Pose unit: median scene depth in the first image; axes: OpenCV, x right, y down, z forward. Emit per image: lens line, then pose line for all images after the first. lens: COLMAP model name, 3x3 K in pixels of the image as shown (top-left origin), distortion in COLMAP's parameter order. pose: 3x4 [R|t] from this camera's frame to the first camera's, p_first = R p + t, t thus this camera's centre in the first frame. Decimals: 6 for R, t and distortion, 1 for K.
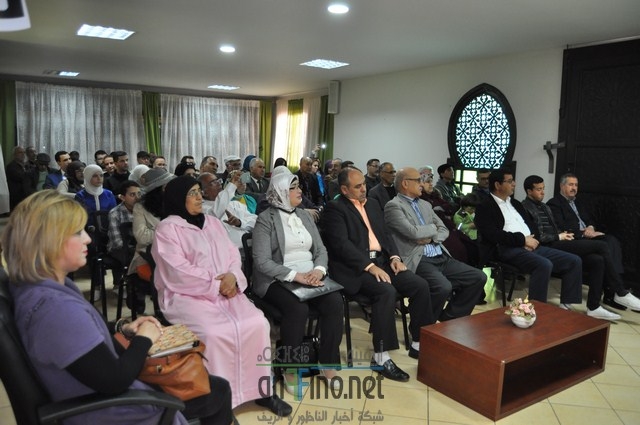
lens RADIAL K [[529.9, 0, 326.6], [0, 529.9, 214.4], [0, 0, 1]] dist [-0.067577, 0.043123]
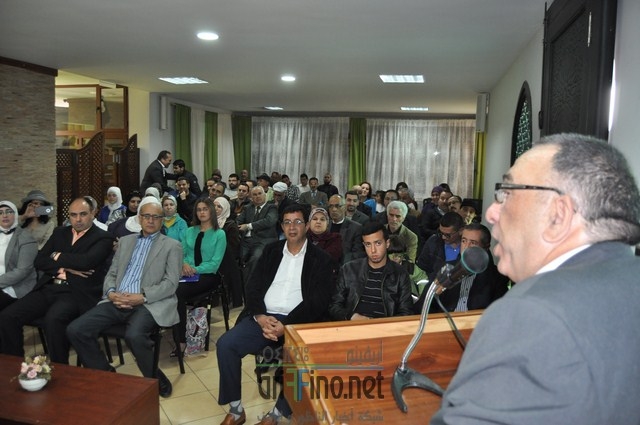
lens RADIAL K [[529.9, 0, 320.5], [0, 529.9, 213.7], [0, 0, 1]] dist [-0.067577, 0.043123]
pose [[0.672325, 0.071245, -0.736820, 0.480504], [-0.096158, 0.995330, 0.008501, -0.046771], [0.733984, 0.065136, 0.676036, 0.262205]]
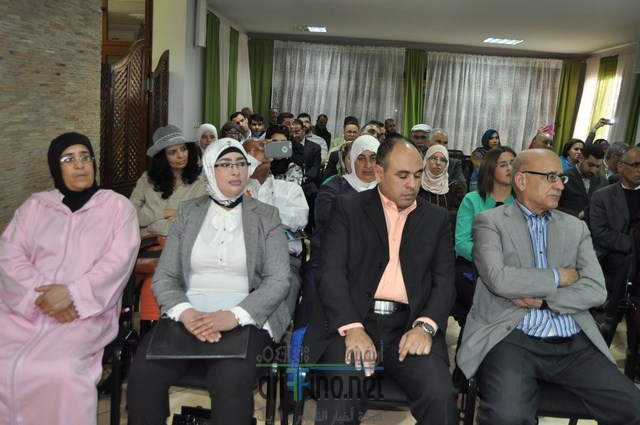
lens RADIAL K [[584.9, 0, 318.7], [0, 584.9, 209.8], [0, 0, 1]] dist [-0.052878, 0.000000]
pose [[0.794882, 0.126323, -0.593469, 0.141305], [-0.115059, 0.991723, 0.056985, -0.017083], [0.595755, 0.022987, 0.802837, 0.192310]]
